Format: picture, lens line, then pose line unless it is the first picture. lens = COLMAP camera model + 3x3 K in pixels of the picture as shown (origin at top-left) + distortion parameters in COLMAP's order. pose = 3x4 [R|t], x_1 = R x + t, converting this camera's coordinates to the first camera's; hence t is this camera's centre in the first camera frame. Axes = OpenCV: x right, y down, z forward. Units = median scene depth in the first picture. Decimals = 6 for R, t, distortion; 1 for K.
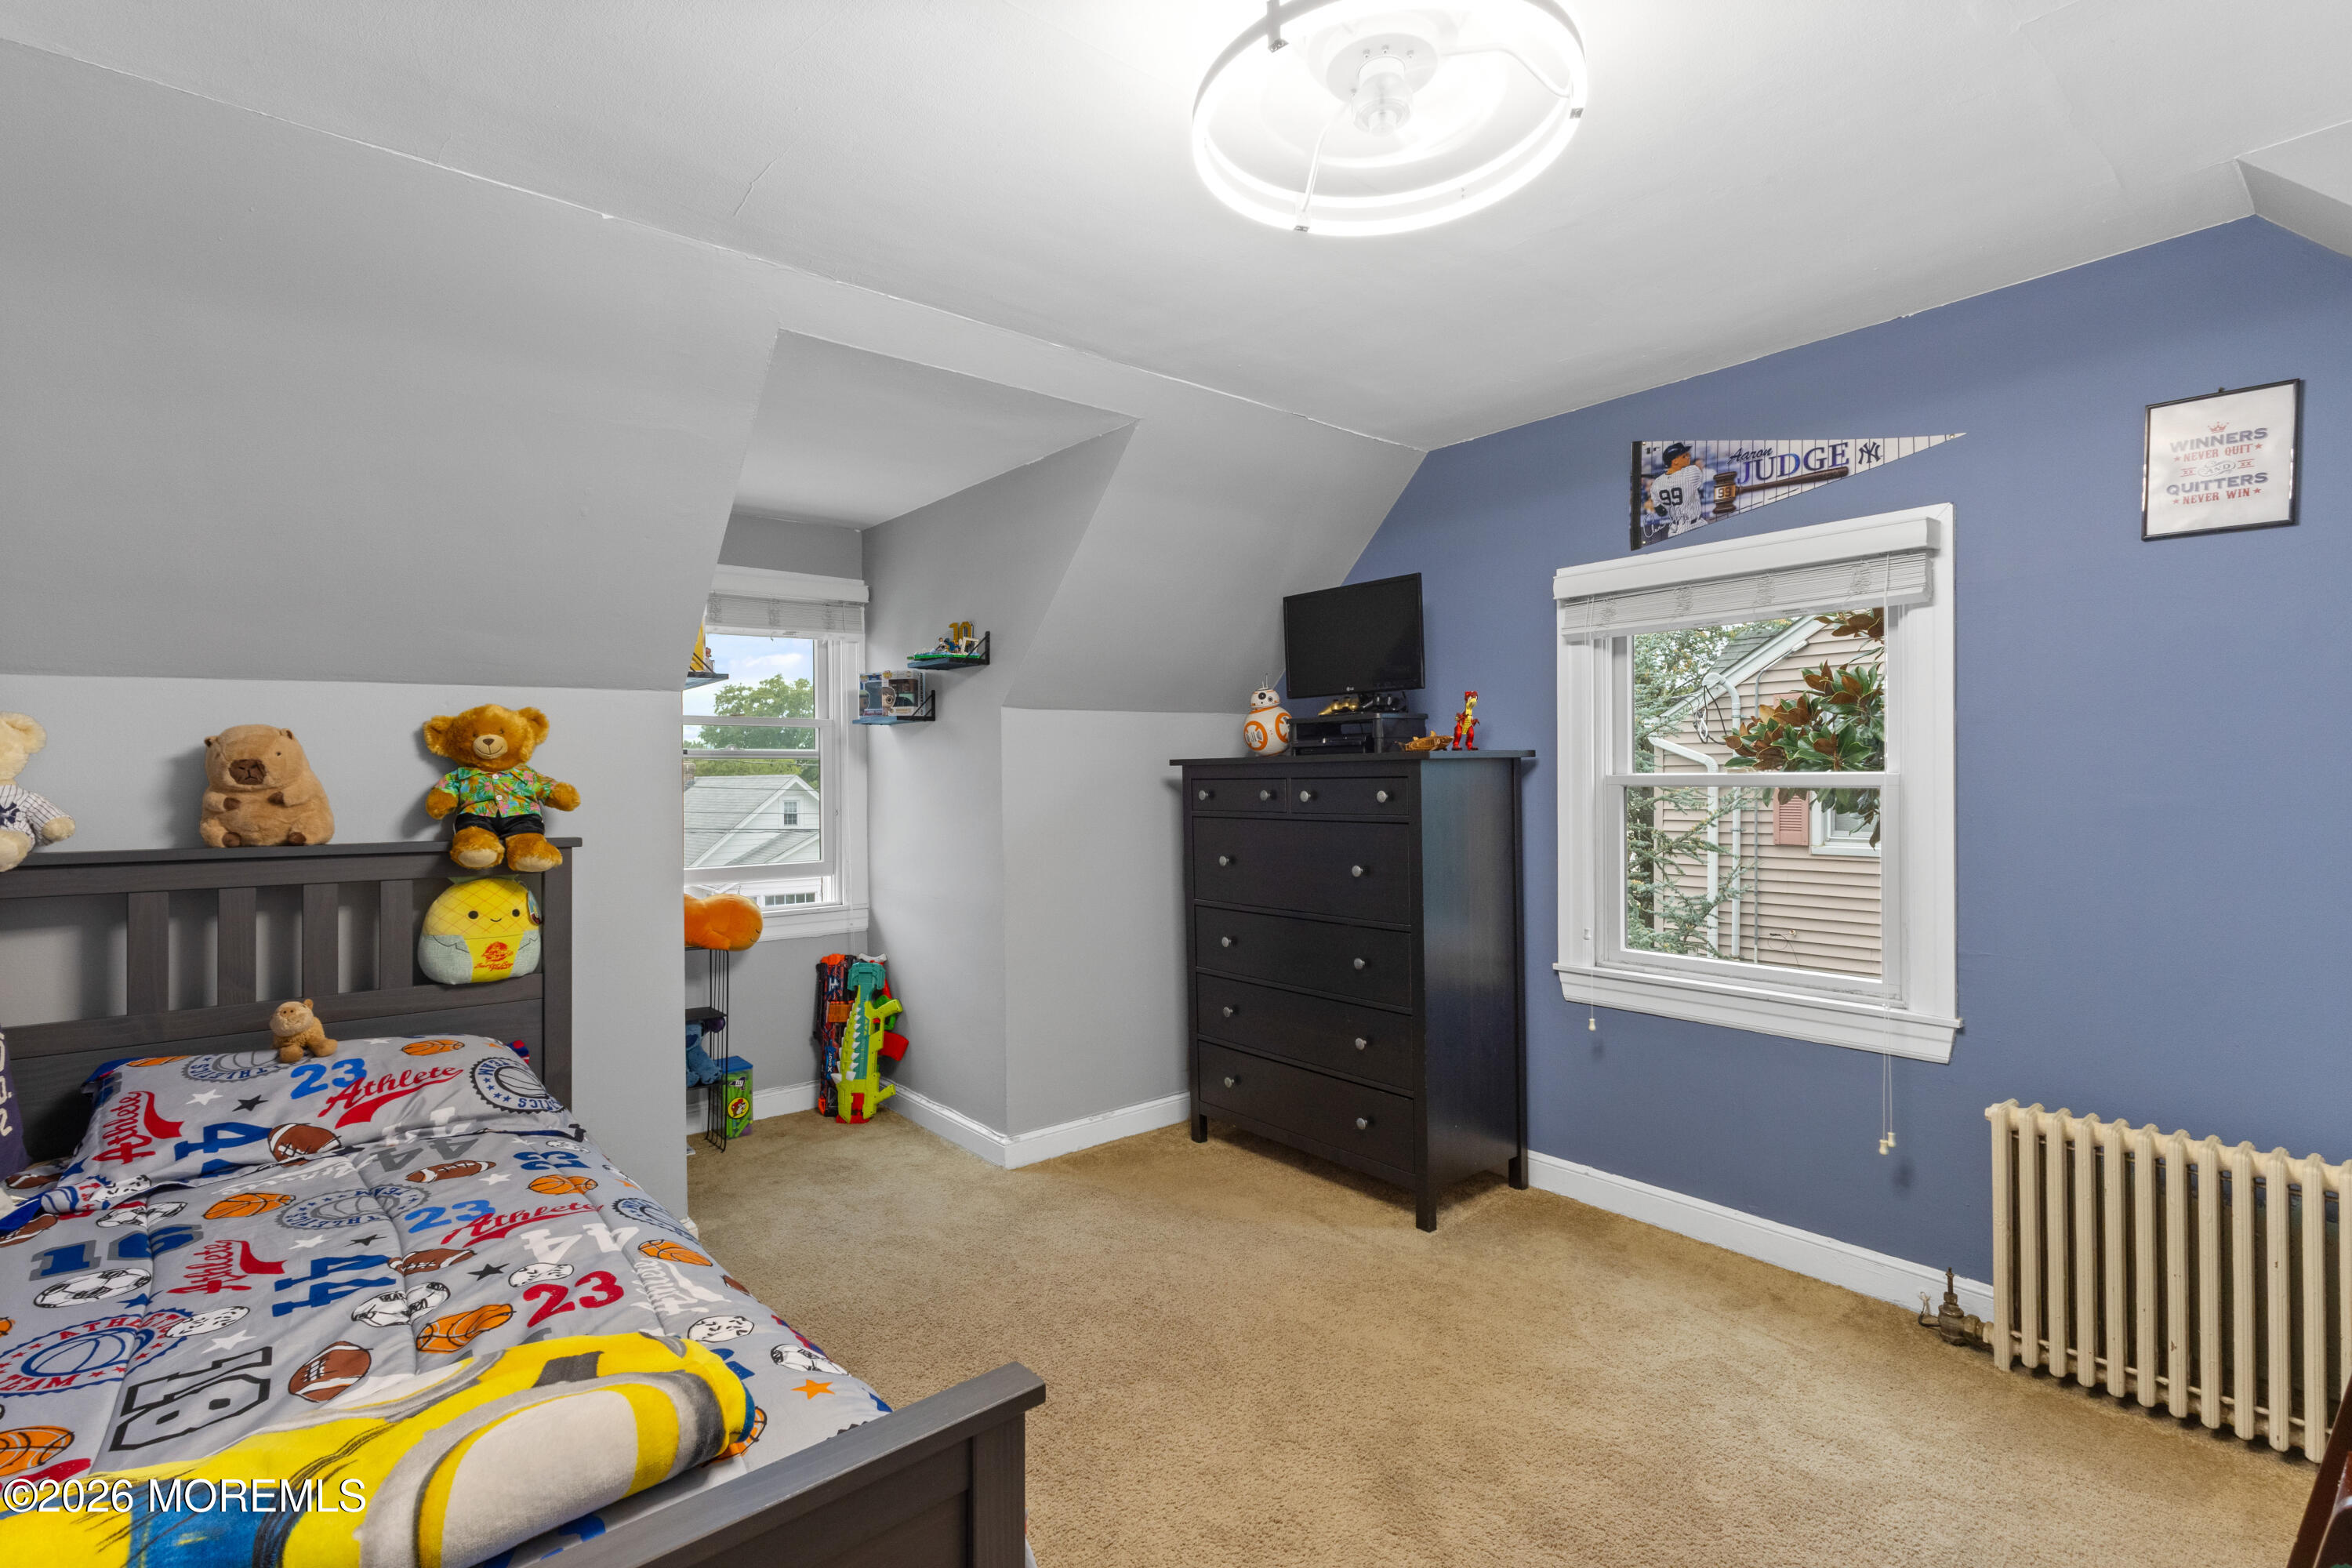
lens RADIAL K [[1096.7, 0, 1170.4], [0, 1096.7, 750.8], [0, 0, 1]] dist [0.005551, 0.000466]
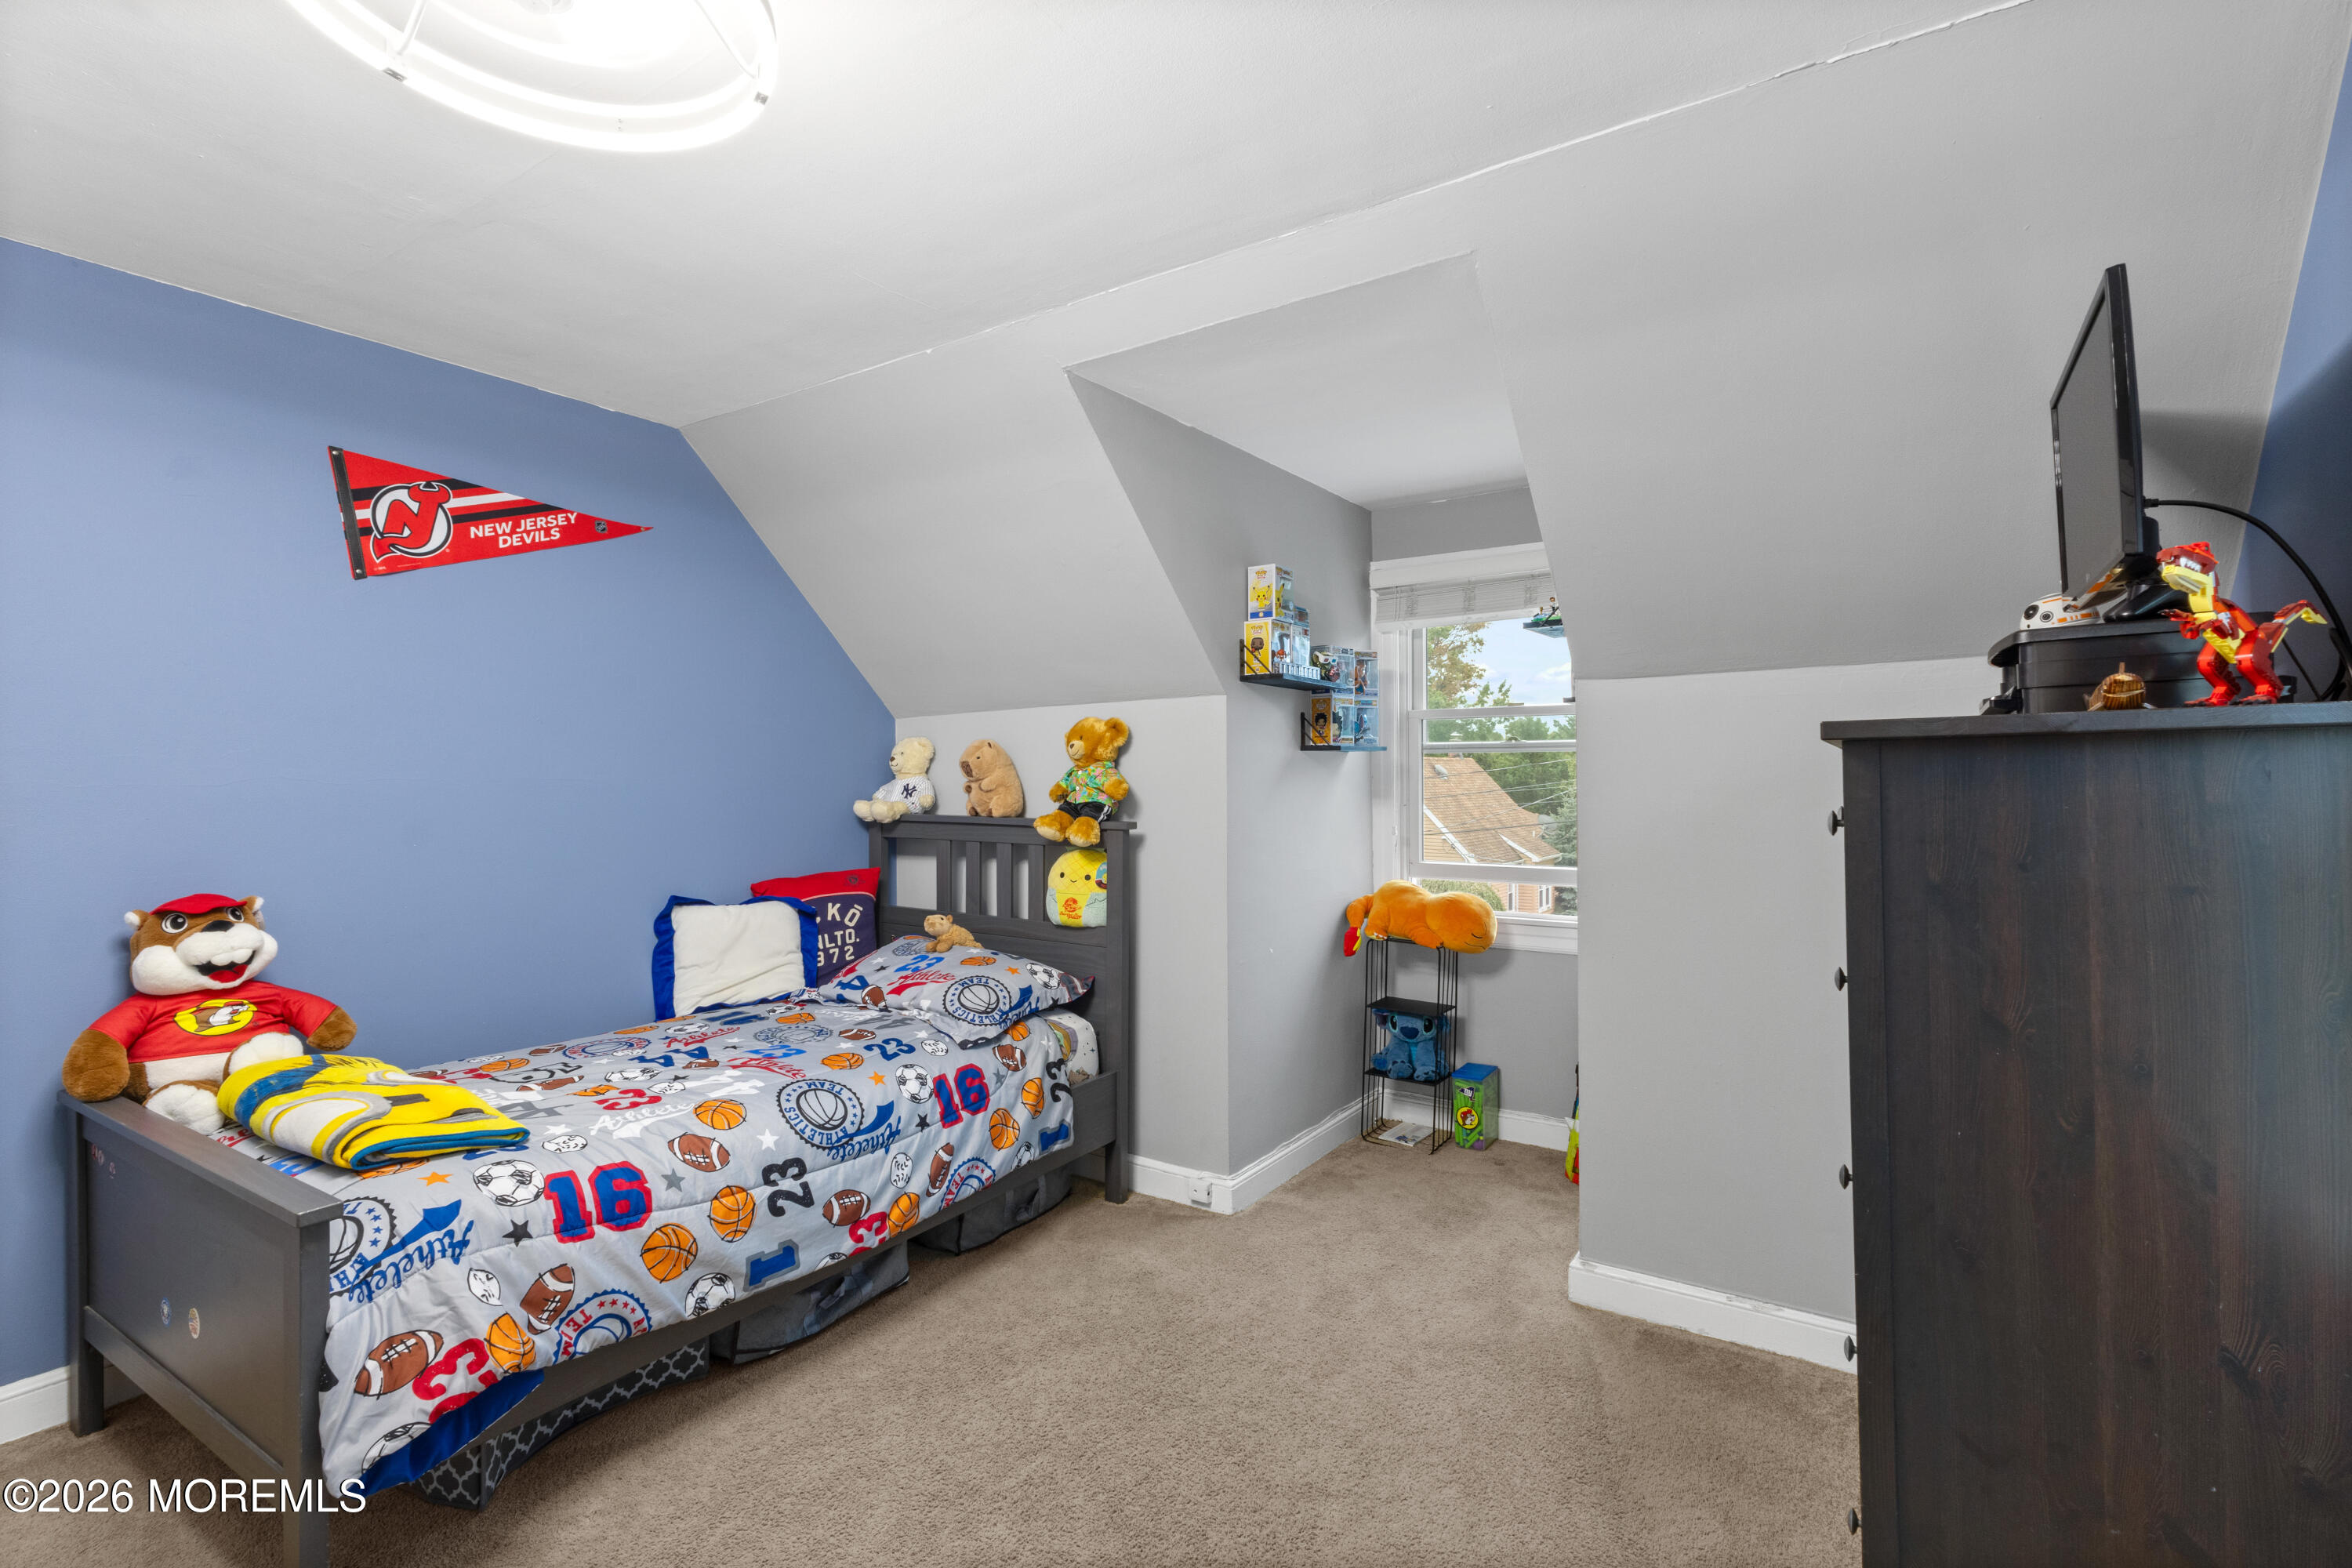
lens RADIAL K [[1096.7, 0, 1170.4], [0, 1096.7, 750.8], [0, 0, 1]] dist [0.005551, 0.000466]
pose [[0.279090, -0.014177, -0.960160, 0.666935], [0.025724, 0.999643, -0.007283, 0.009647], [0.959920, -0.022666, 0.279355, 0.722581]]
